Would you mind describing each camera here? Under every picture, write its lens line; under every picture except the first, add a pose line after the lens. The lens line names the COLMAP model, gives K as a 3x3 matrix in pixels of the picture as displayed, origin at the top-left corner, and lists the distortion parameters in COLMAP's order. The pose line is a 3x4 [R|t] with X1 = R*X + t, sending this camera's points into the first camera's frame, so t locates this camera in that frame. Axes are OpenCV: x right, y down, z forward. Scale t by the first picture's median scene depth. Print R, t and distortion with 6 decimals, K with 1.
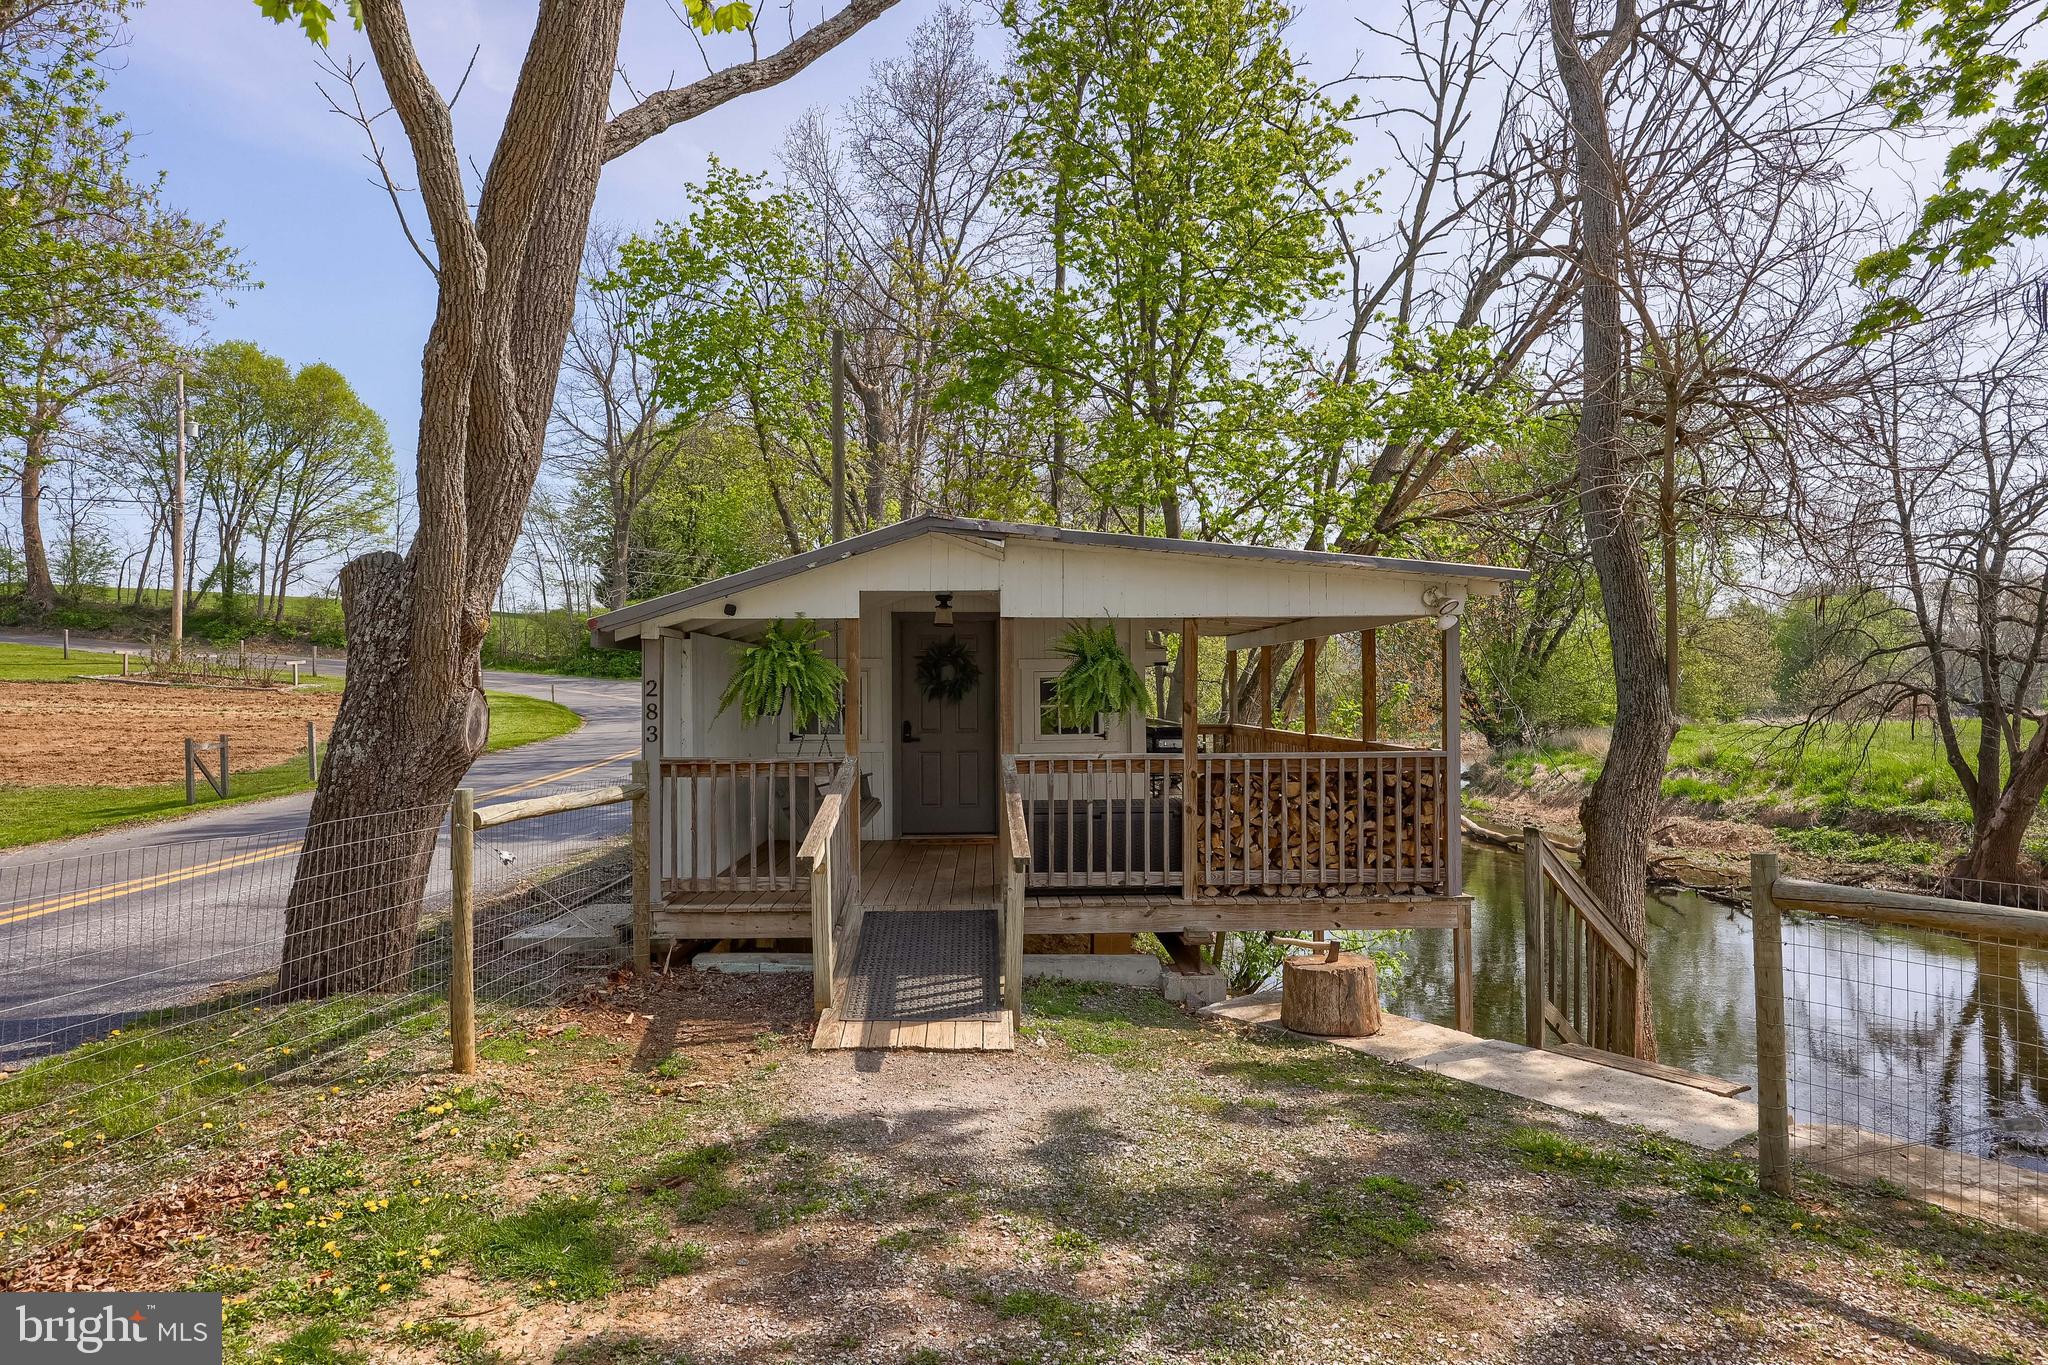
lens RADIAL K [[1225.8, 0, 1024.0], [0, 1225.8, 682.5], [0, 0, 1]] dist [-0.002822, 0.000556]
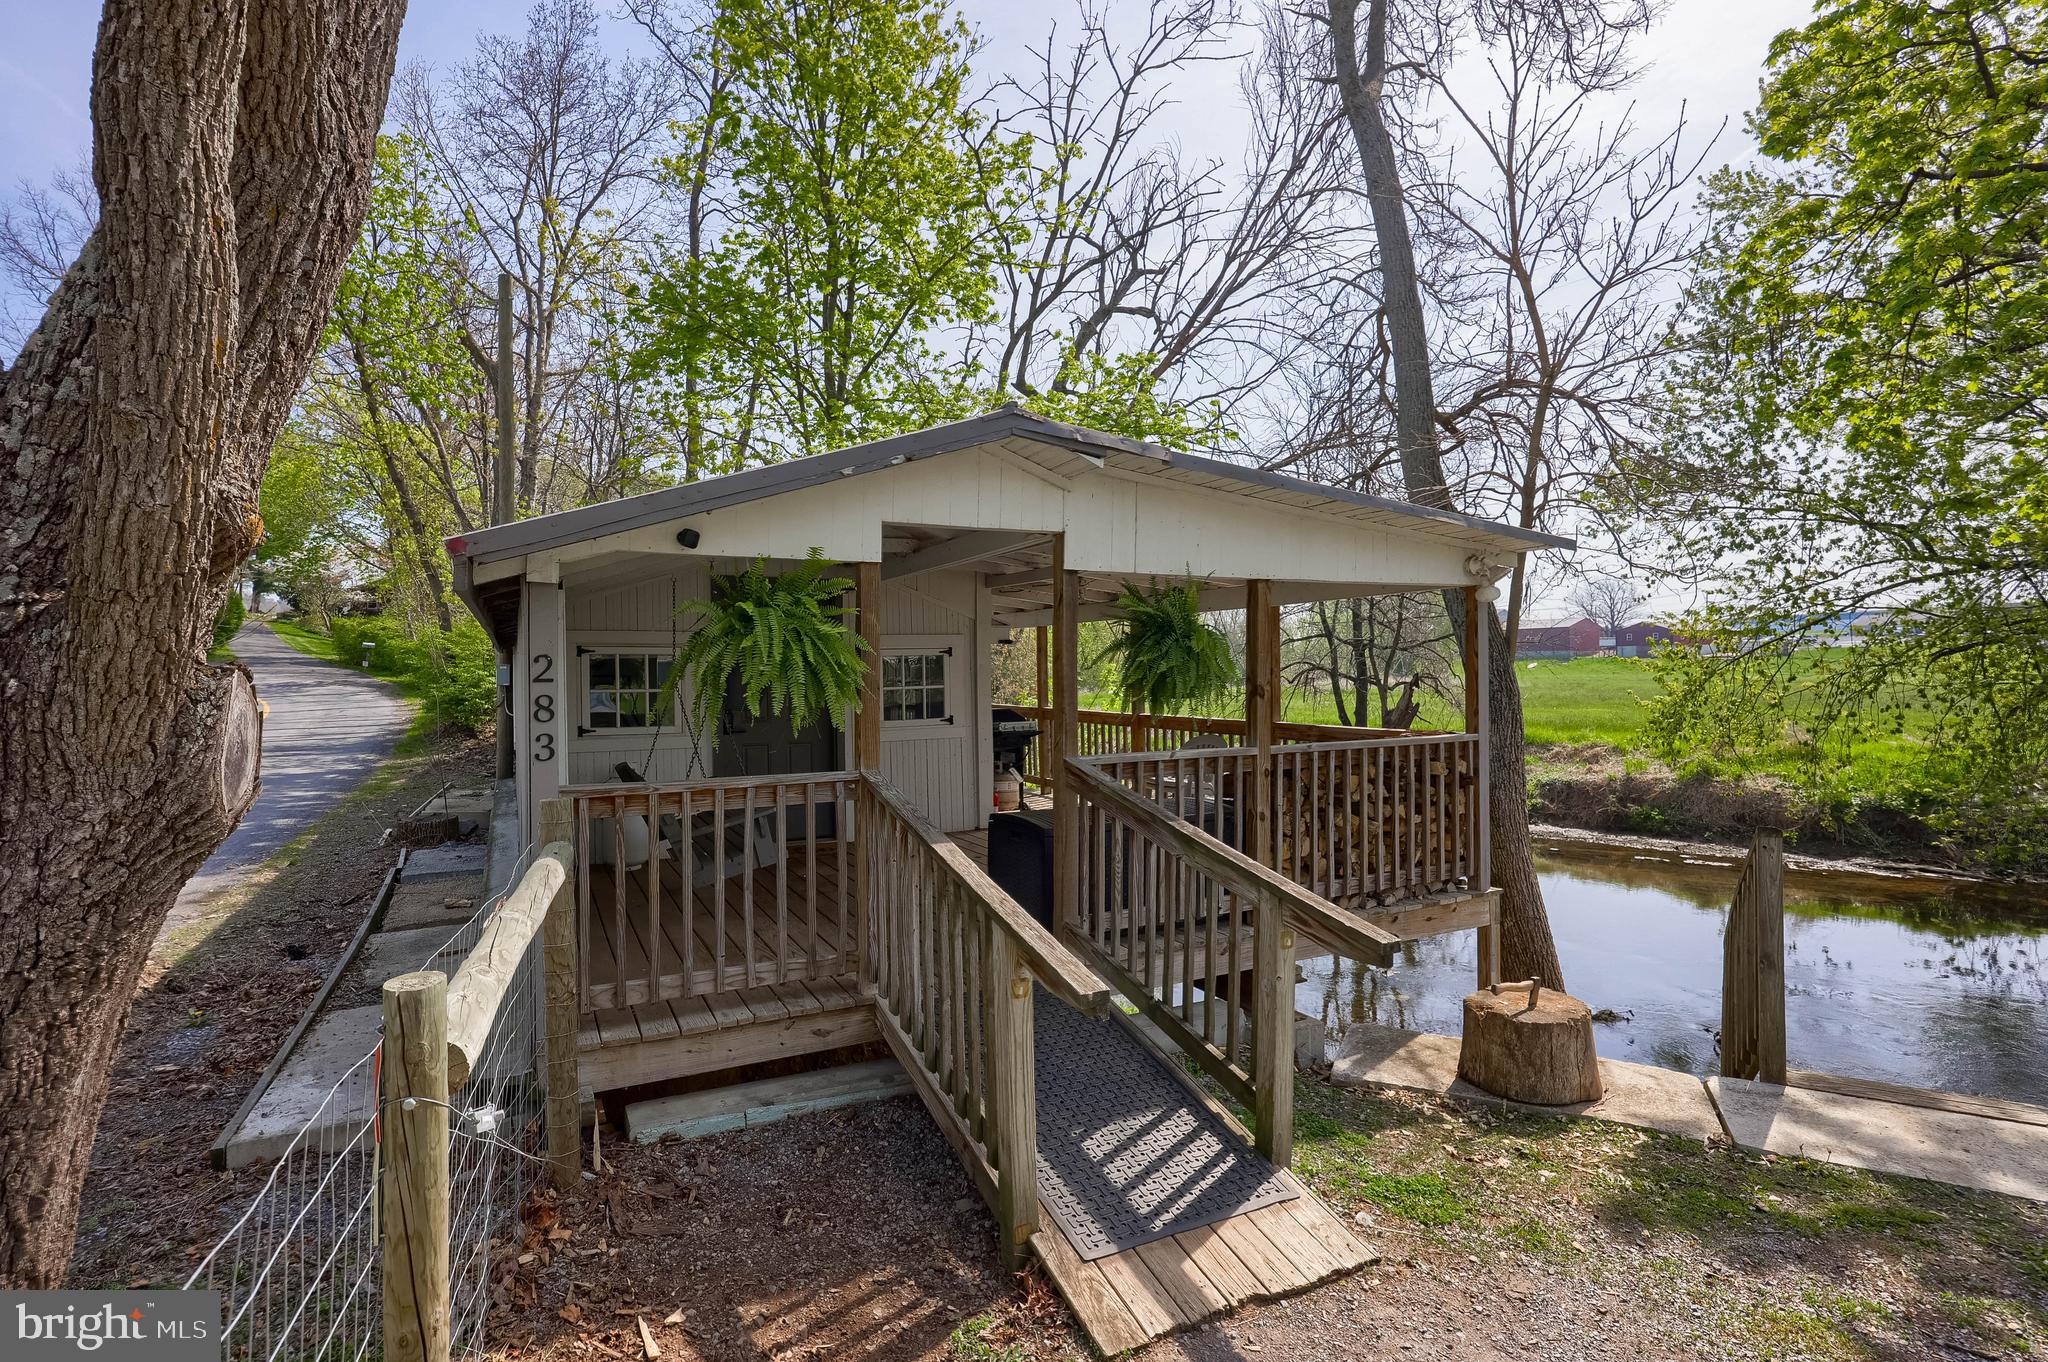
lens RADIAL K [[964.6, 0, 974.8], [0, 964.6, 673.6], [0, 0, 1]] dist [0.000074, 0.000290]
pose [[0.915307, -0.005307, 0.402722, -0.201086], [0.001552, 0.999952, 0.009650, 0.002139], [-0.402754, -0.008207, 0.915272, 0.336187]]
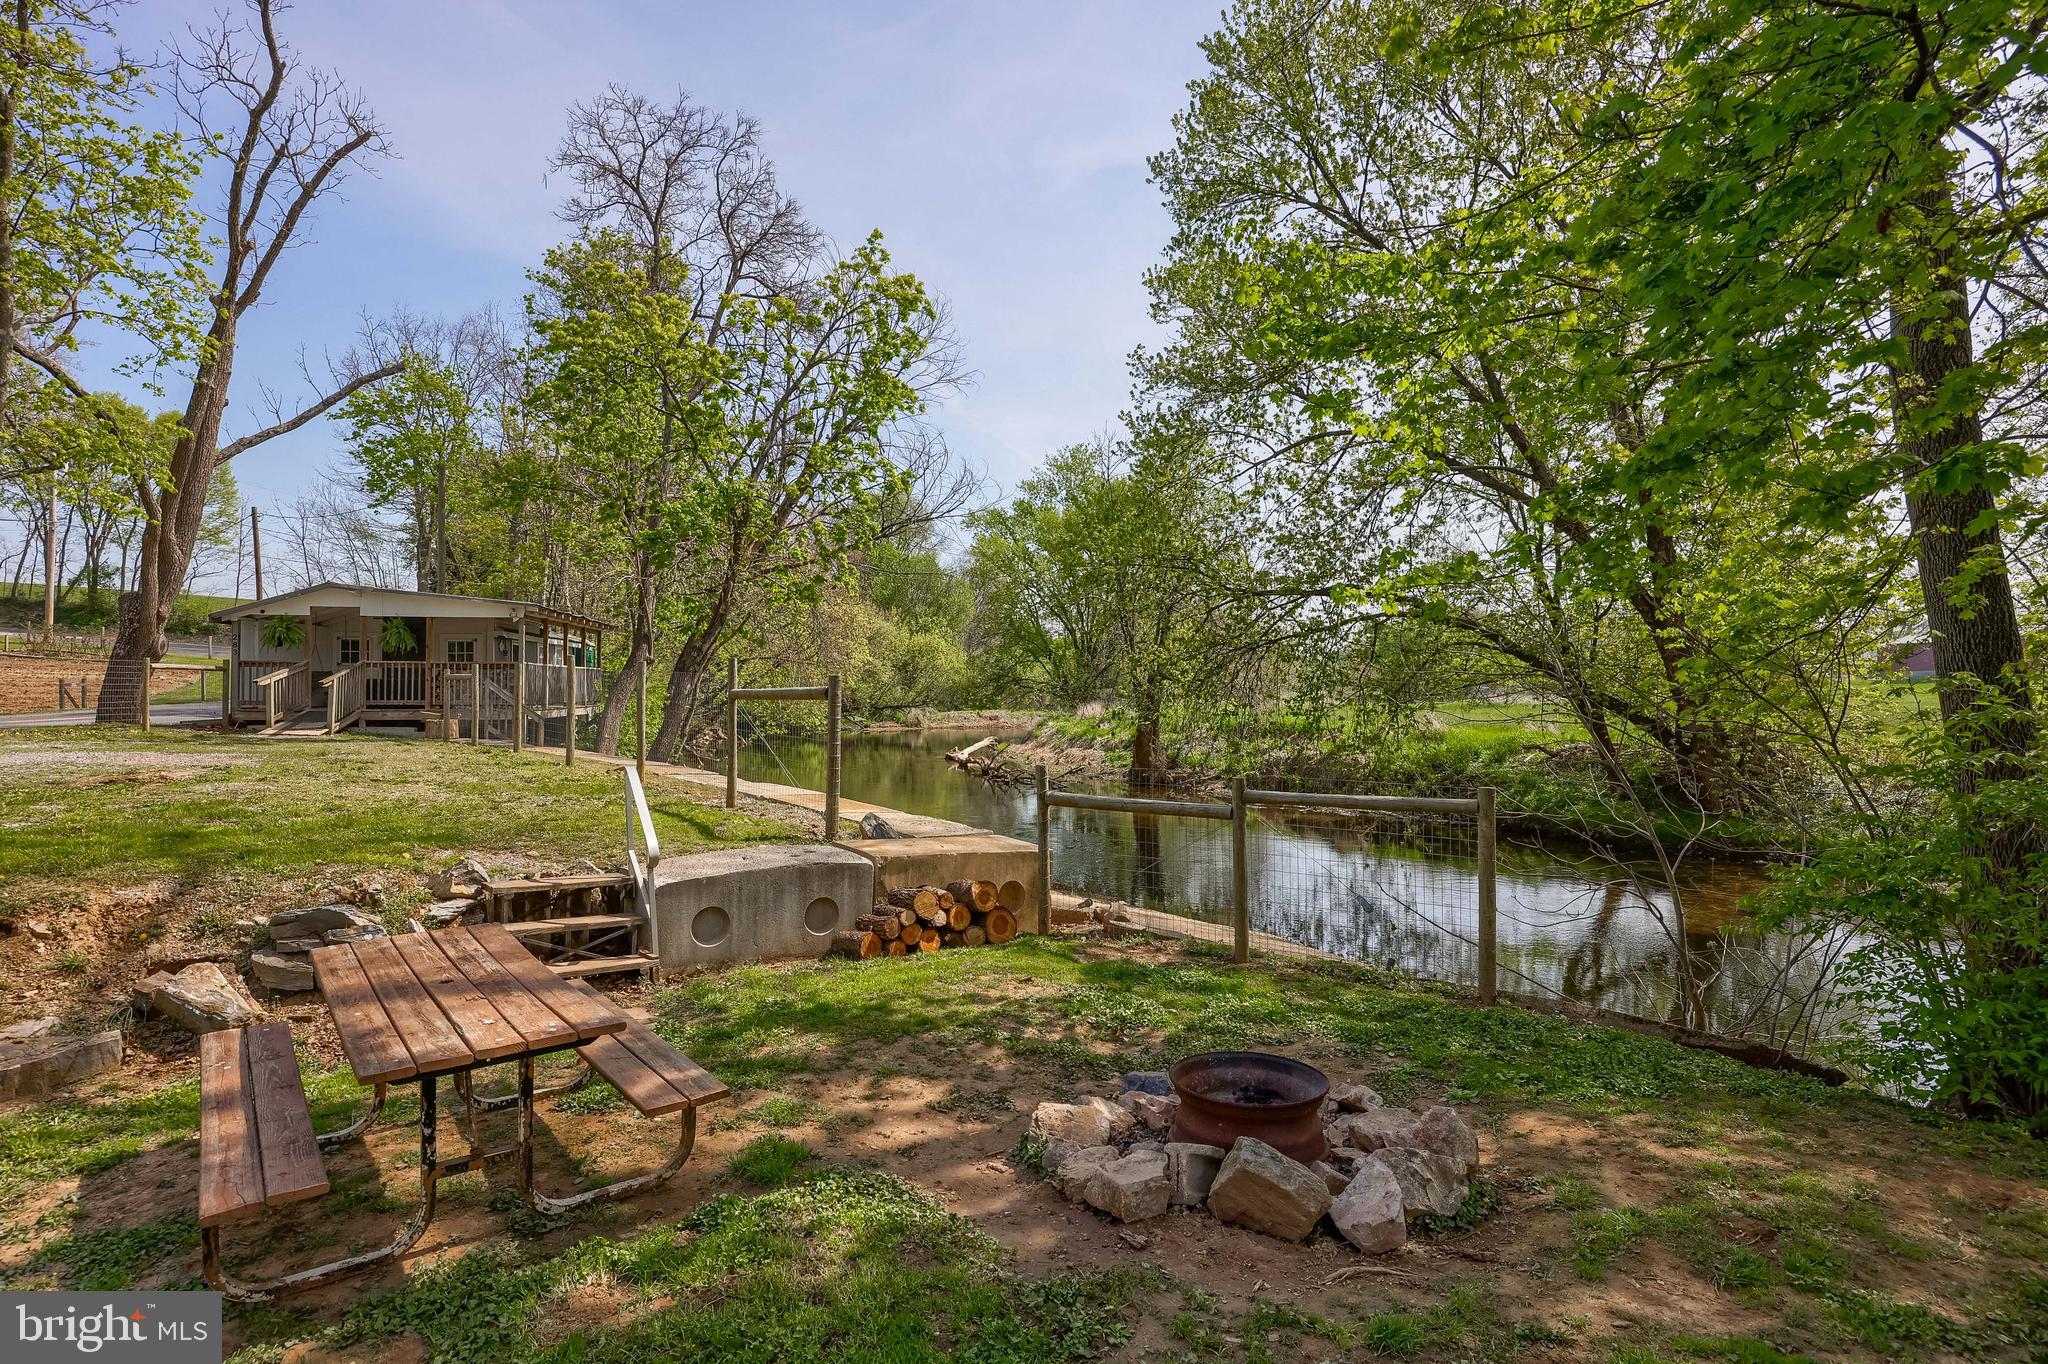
lens RADIAL K [[1096.5, 0, 1024.0], [0, 1096.5, 682.0], [0, 0, 1]] dist [0.000970, -0.000033]
pose [[0.992157, 0.010199, 0.124582, 0.864524], [-0.010313, 0.999947, 0.000269, 0.063440], [-0.124572, -0.001552, 0.992209, -1.290181]]
